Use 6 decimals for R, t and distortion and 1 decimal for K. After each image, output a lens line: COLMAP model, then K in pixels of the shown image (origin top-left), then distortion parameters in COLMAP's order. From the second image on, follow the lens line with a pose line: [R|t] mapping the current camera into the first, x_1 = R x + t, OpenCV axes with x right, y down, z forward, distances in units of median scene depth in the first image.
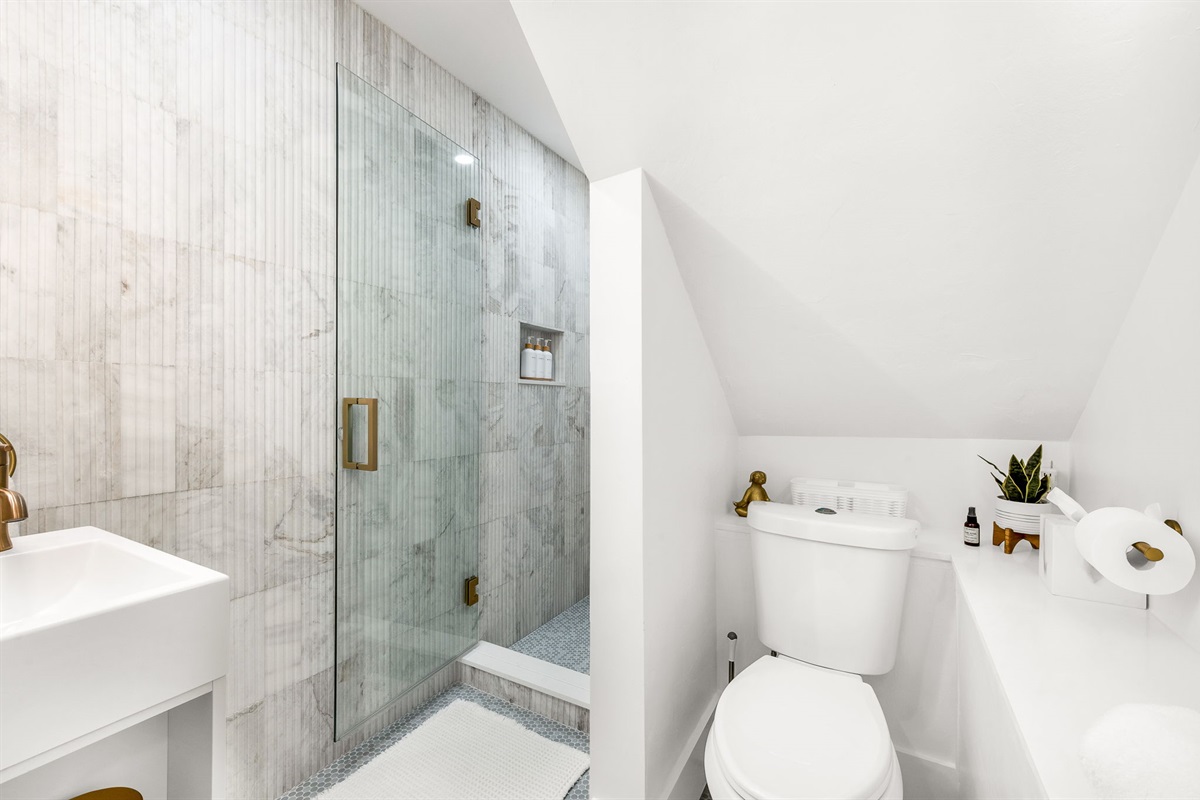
lens RADIAL K [[485.1, 0, 600.8], [0, 485.1, 397.5], [0, 0, 1]] dist [-0.015902, 0.000991]
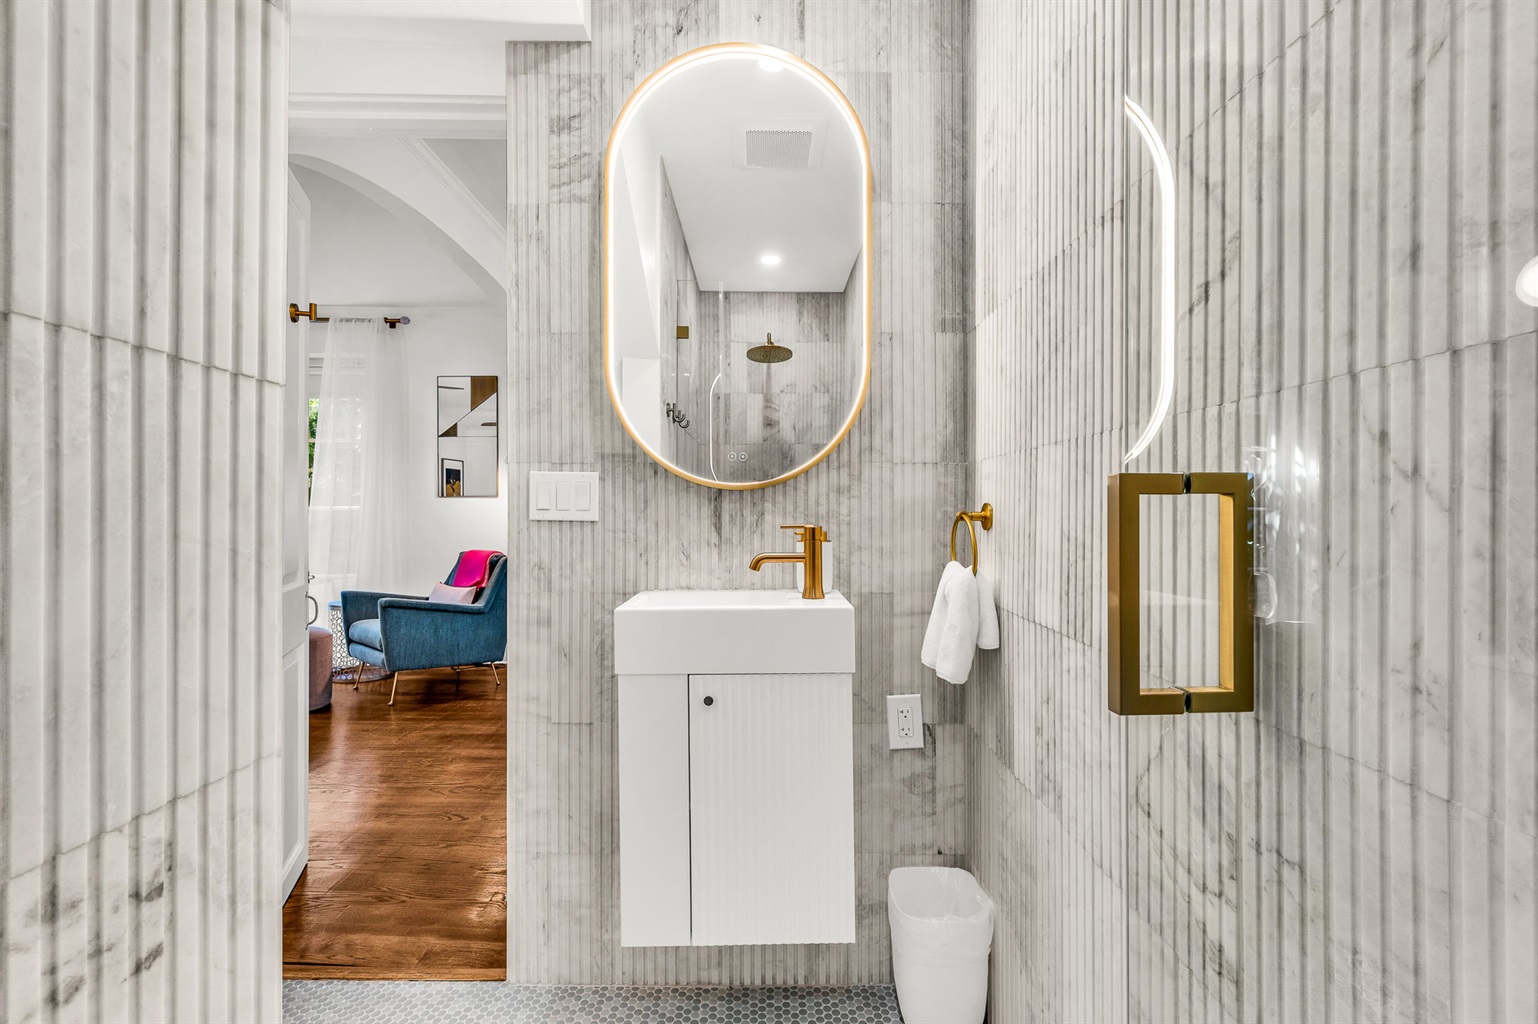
lens RADIAL K [[621.8, 0, 766.3], [0, 621.8, 510.2], [0, 0, 1]] dist [-0.015902, 0.000991]
pose [[-0.855691, 0.000673, -0.517486, -0.082291], [-0.000975, 0.999995, 0.002911, 0.022220], [0.517486, 0.002996, -0.855686, 1.163803]]
